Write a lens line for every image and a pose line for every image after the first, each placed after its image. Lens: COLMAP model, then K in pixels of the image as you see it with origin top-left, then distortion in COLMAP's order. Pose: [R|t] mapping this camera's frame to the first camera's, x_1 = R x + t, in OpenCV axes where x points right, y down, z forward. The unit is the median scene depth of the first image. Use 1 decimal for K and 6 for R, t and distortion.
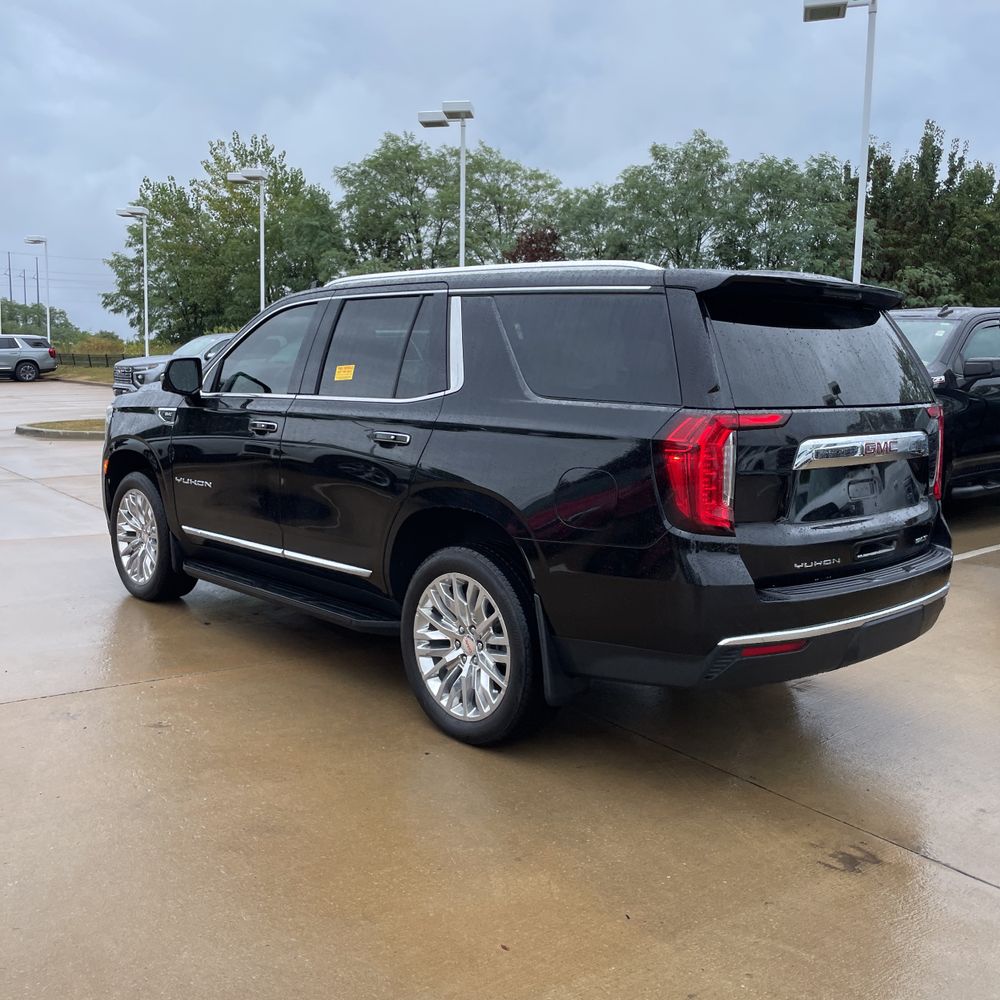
lens RADIAL K [[1043.4, 0, 500.0], [0, 1043.4, 500.0], [0, 0, 1]] dist [0.083136, -0.148149]
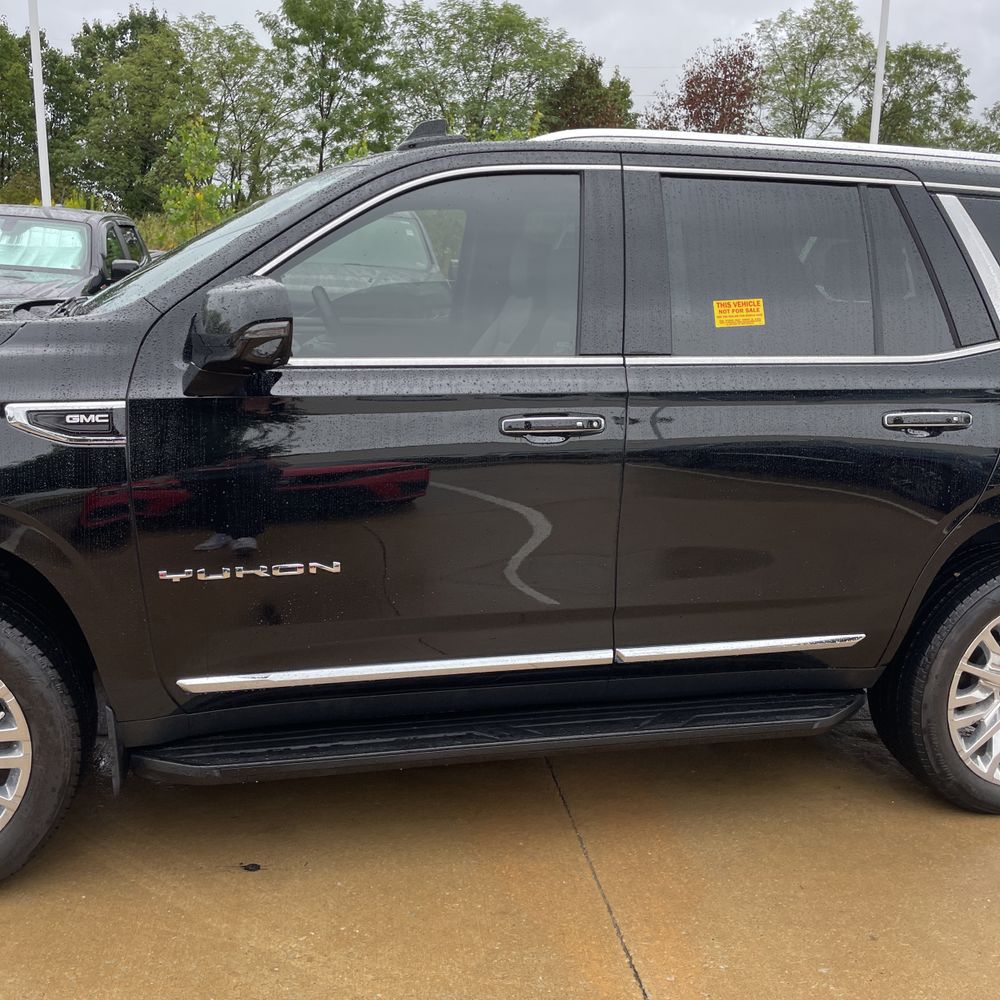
lens RADIAL K [[1048.1, 0, 529.9], [0, 1048.1, 490.2], [0, 0, 1]] dist [0.083903, -0.117687]
pose [[0.478694, -0.184191, 0.858444, -0.095770], [0.083817, 0.982868, 0.164149, -0.017635], [-0.873972, -0.006625, 0.485932, 0.111196]]
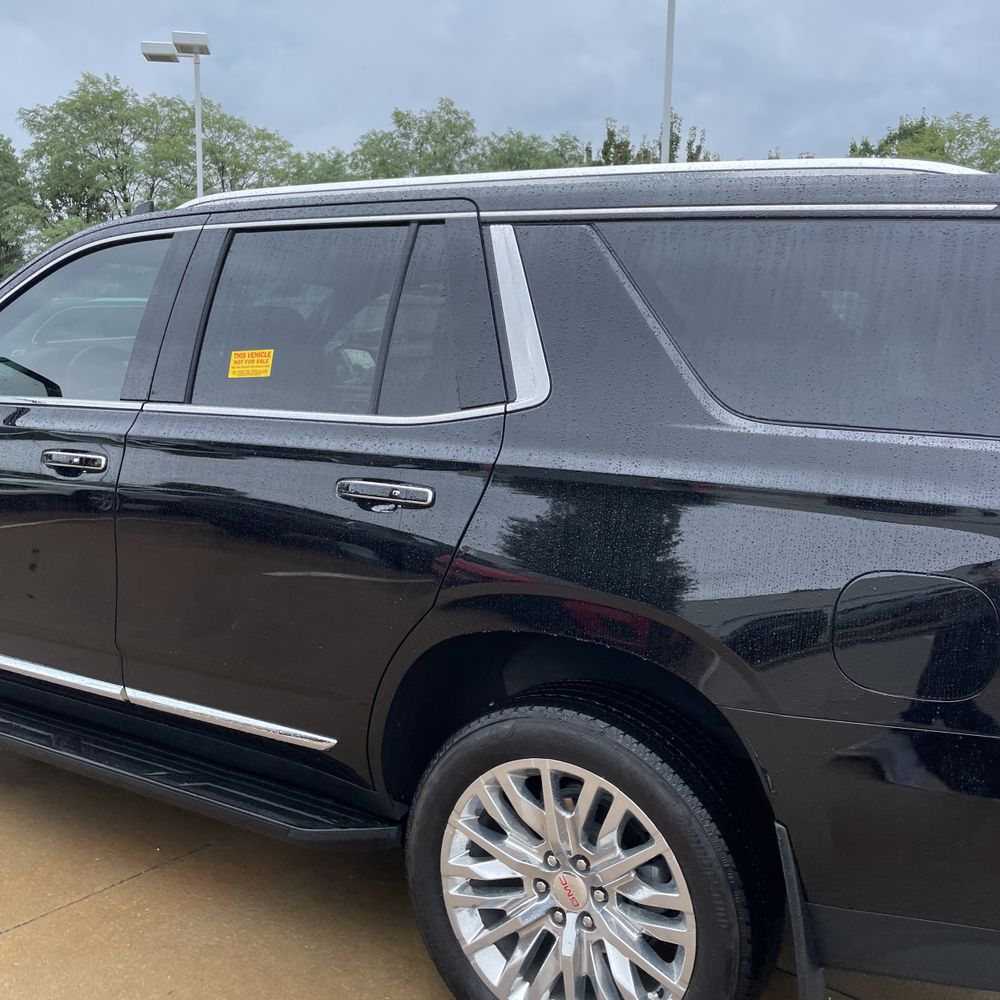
lens RADIAL K [[1048.1, 0, 529.9], [0, 1048.1, 490.2], [0, 0, 1]] dist [0.083903, -0.117687]
pose [[0.956966, -0.028468, 0.288800, -0.023016], [0.025693, 0.999580, 0.013393, -0.008106], [-0.289060, -0.005397, 0.957296, 0.059025]]
